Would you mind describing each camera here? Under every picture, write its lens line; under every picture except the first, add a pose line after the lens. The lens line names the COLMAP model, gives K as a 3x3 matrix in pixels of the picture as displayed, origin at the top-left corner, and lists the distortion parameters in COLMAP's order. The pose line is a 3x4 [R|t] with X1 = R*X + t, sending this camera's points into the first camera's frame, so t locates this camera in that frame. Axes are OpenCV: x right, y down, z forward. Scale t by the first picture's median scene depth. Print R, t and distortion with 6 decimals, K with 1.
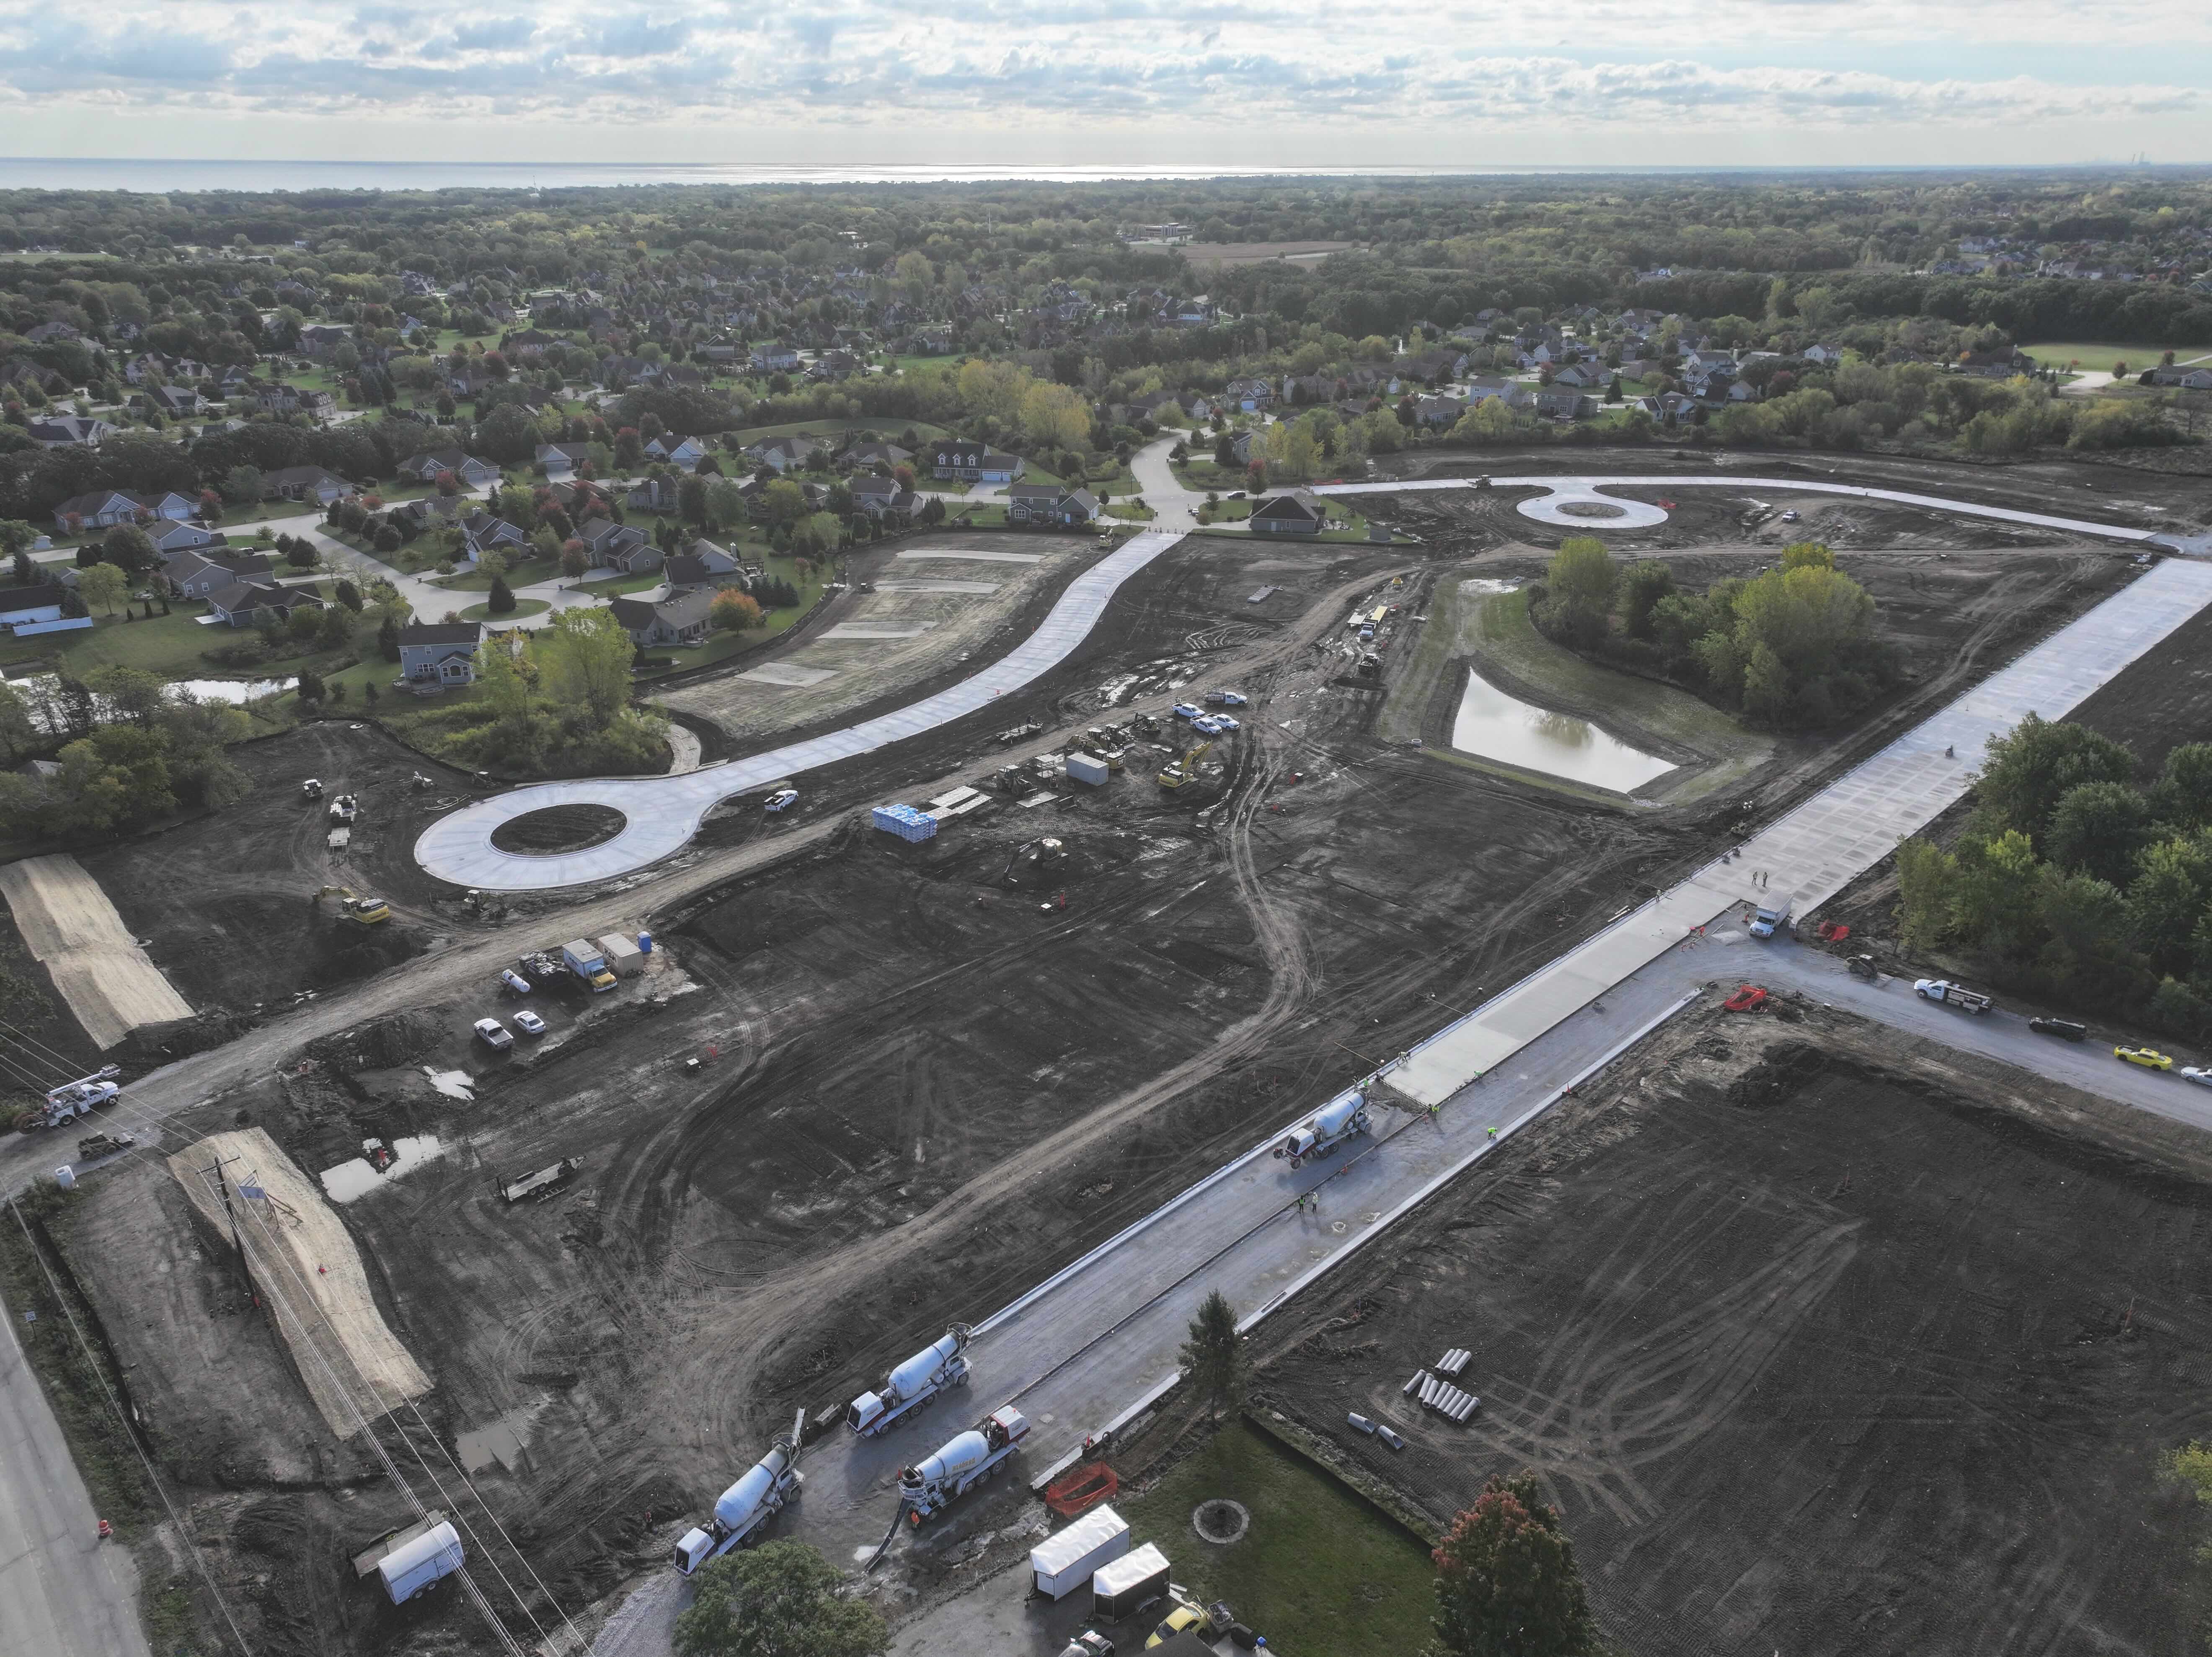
lens RADIAL K [[1540.4, 0, 1106.0], [0, 1540.4, 828.5], [0, 0, 1]] dist [0.006891, 0.008542]
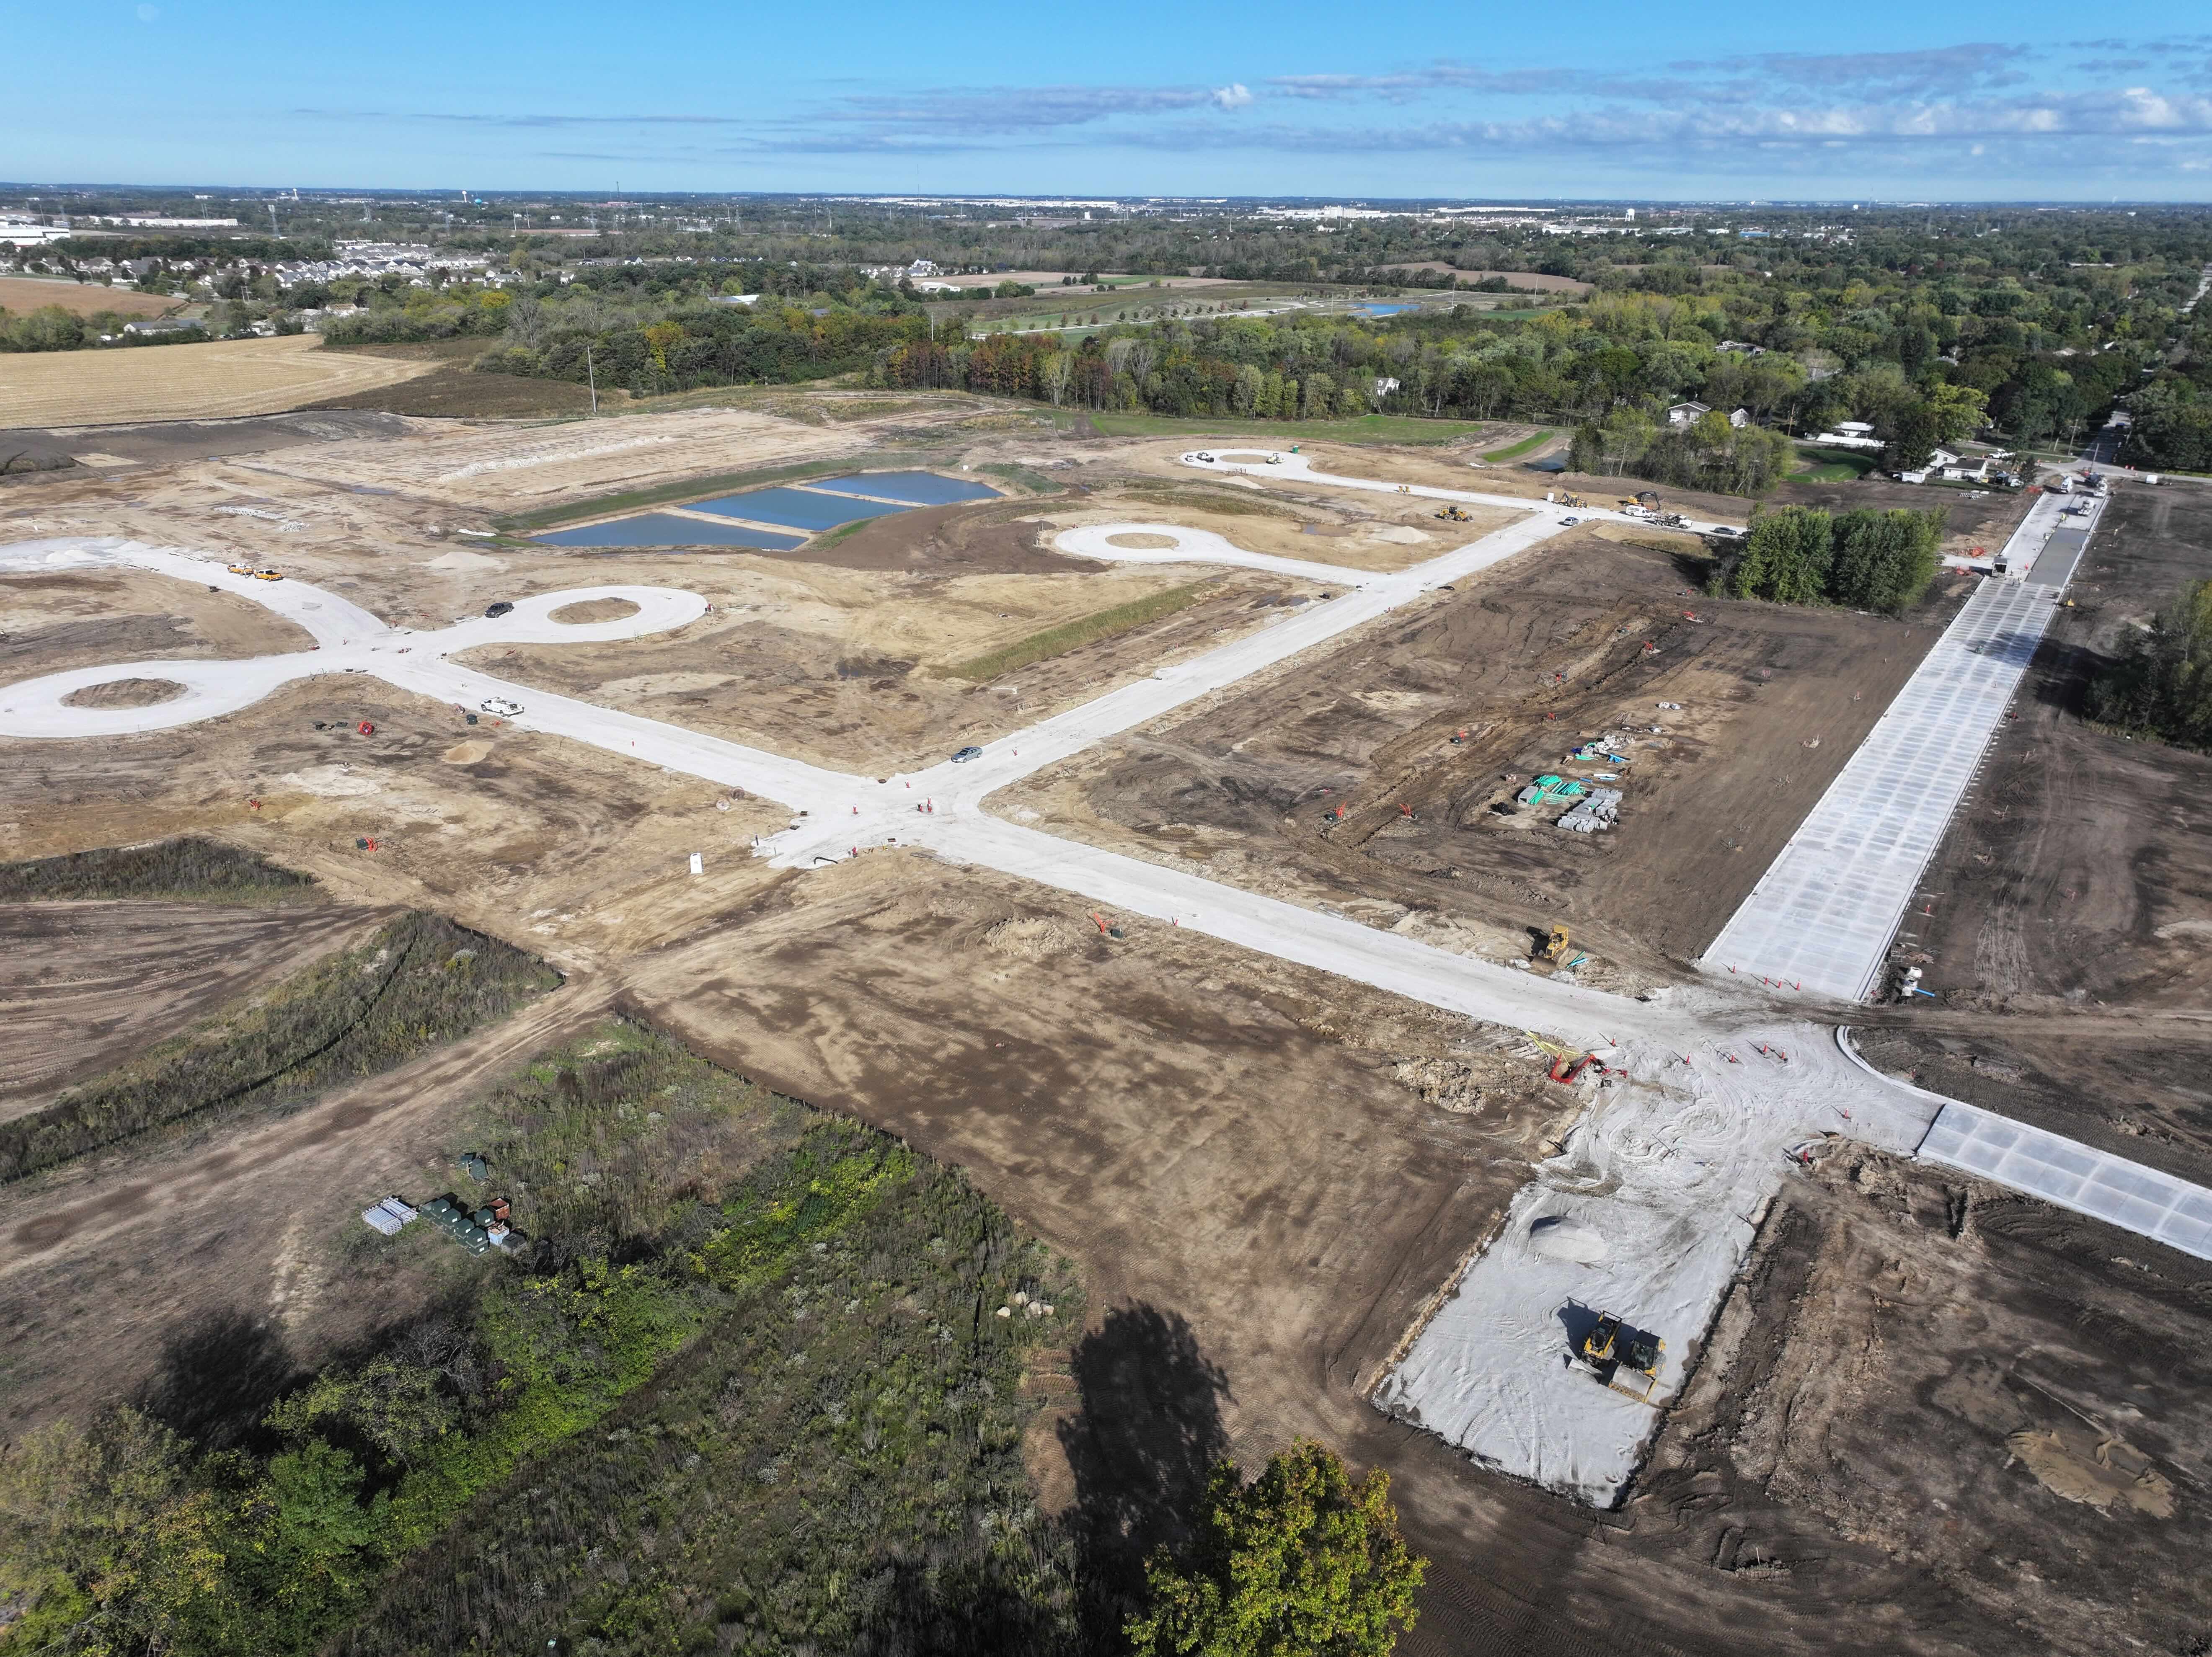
lens RADIAL K [[1563.5, 0, 1106.0], [0, 1563.5, 828.5], [0, 0, 1]] dist [-0.013456, 0.036131]
pose [[-0.982504, 0.058928, -0.176671, 0.922444], [-0.084535, 0.704161, 0.704990, -0.471332], [0.165948, 0.707590, -0.686860, 1.176490]]
